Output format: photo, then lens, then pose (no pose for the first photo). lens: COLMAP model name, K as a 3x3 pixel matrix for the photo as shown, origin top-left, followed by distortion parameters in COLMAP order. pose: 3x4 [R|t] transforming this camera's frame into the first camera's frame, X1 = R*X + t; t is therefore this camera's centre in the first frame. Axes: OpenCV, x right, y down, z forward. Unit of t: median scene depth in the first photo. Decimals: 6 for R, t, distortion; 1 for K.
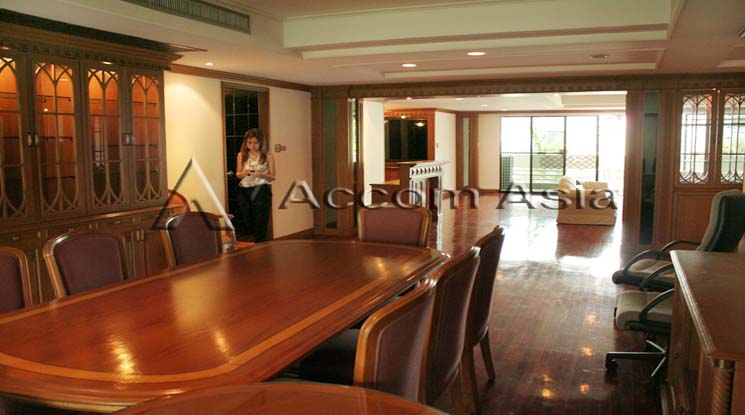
lens RADIAL K [[651.2, 0, 372.5], [0, 651.2, 207.5], [0, 0, 1]] dist [-0.003969, -0.005070]
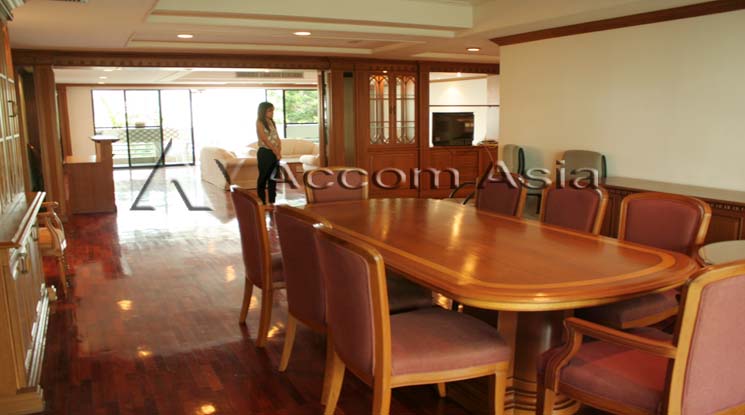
lens RADIAL K [[614.2, 0, 372.5], [0, 614.2, 207.5], [0, 0, 1]] dist [0.002744, 0.003034]
pose [[0.643695, -0.138555, 0.752635, -0.240463], [0.097394, 0.990309, 0.099012, -0.020293], [-0.759059, 0.009568, 0.650951, 0.119537]]
